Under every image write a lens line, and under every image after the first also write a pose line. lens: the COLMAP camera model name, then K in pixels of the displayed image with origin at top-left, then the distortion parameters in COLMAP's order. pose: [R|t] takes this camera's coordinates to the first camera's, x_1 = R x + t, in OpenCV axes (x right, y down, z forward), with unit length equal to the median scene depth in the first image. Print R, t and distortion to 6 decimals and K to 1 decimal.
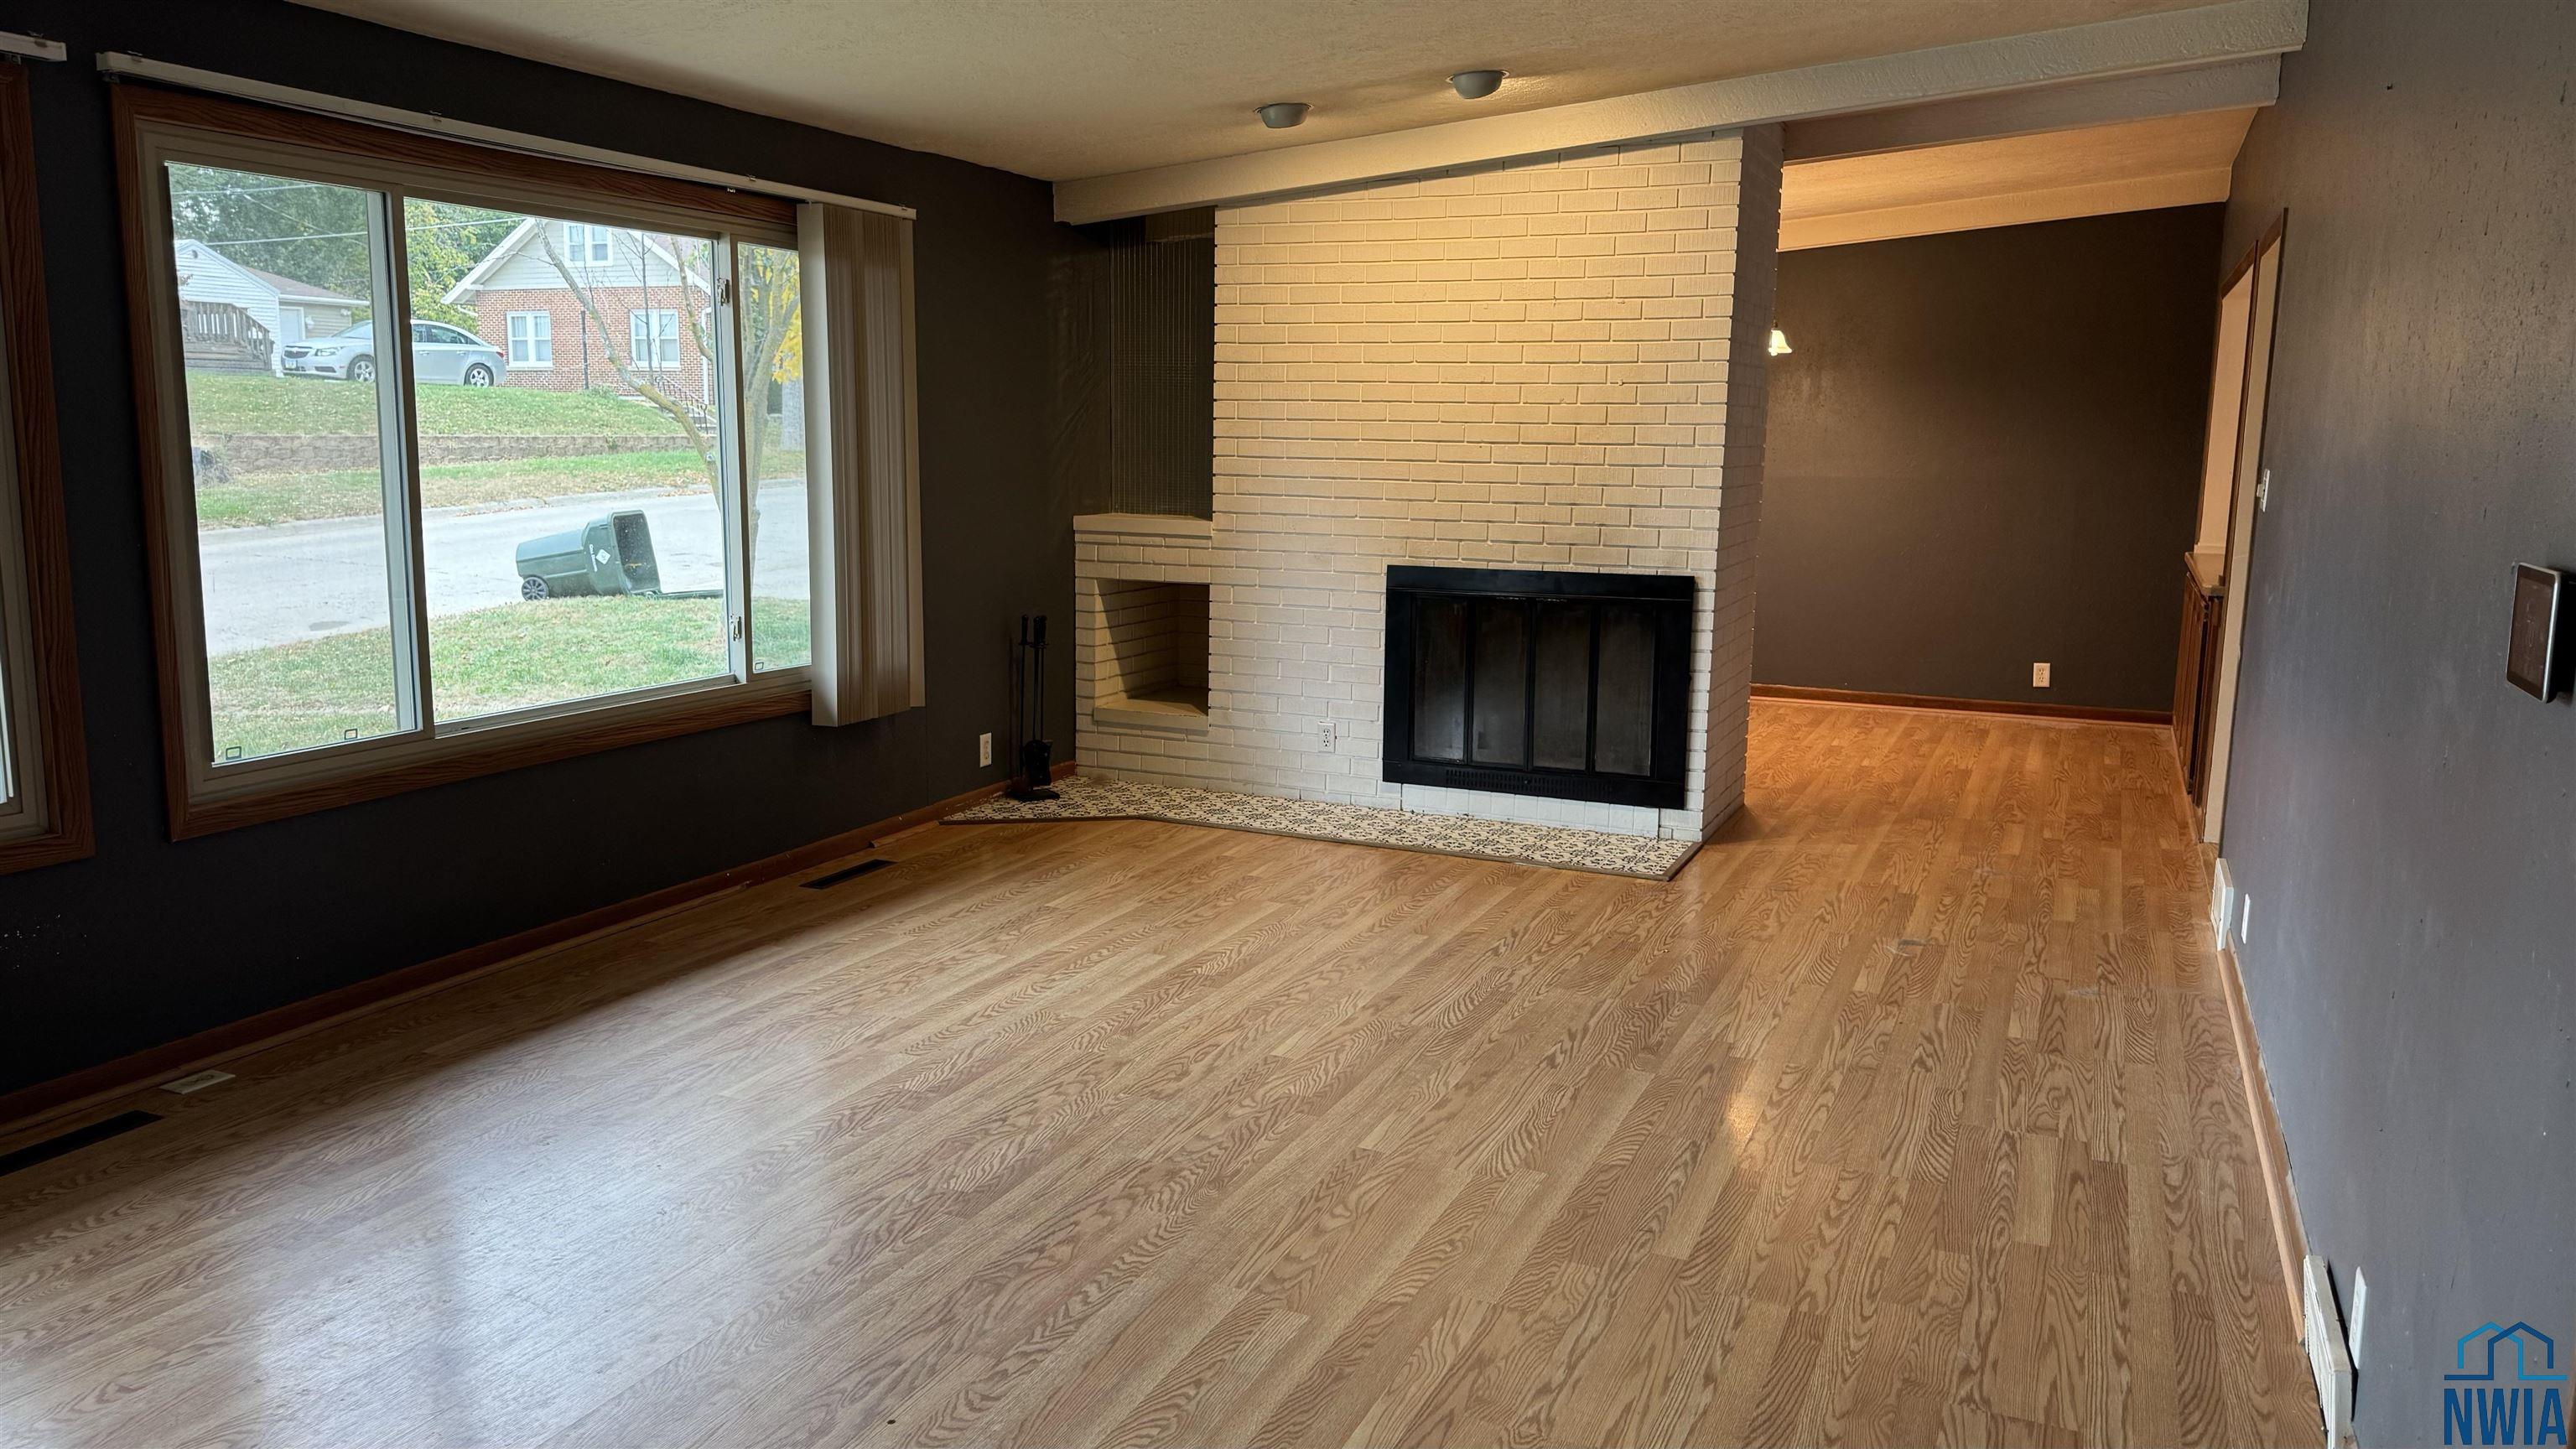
lens RADIAL K [[1855.6, 0, 1303.2], [0, 1855.6, 720.9], [0, 0, 1]] dist [0.023076, -0.004207]
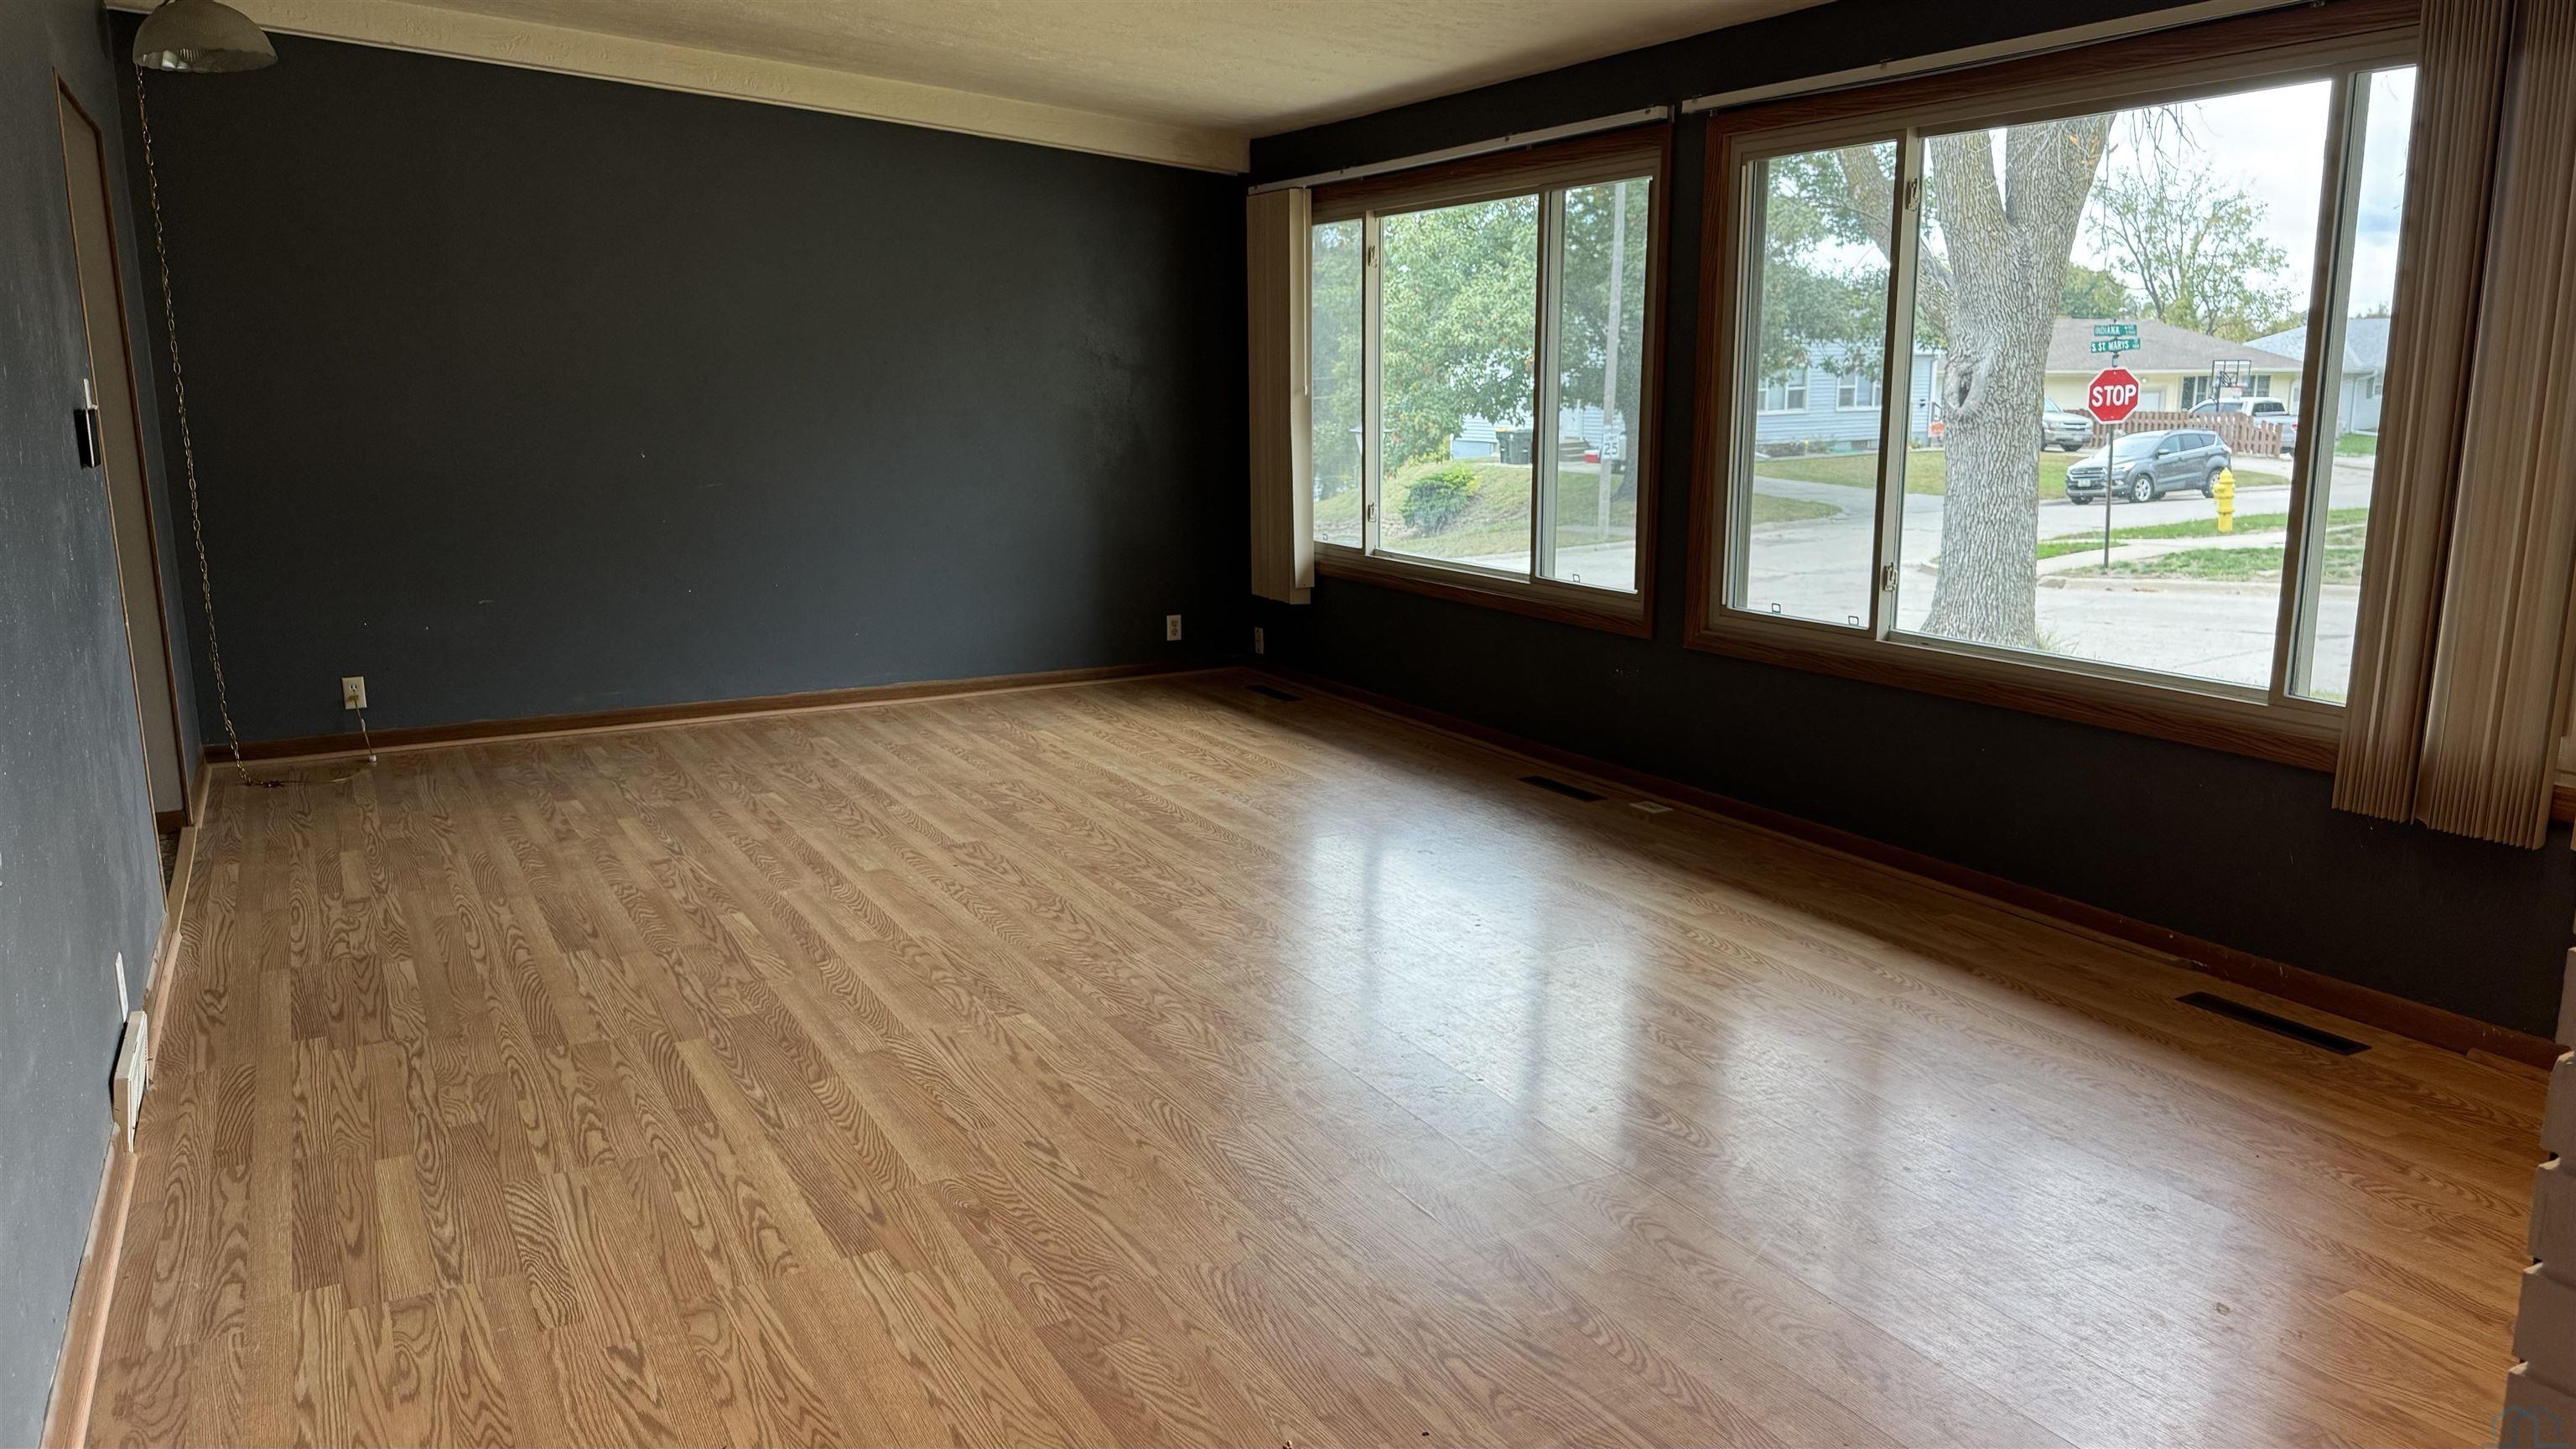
lens RADIAL K [[1855.6, 0, 1297.7], [0, 1855.6, 736.9], [0, 0, 1]] dist [0.023076, -0.004207]
pose [[-0.625409, 0.151537, -0.765441, 0.796636], [-0.126878, 0.948157, 0.291376, -0.282845], [0.769913, 0.279347, -0.573759, 1.832555]]
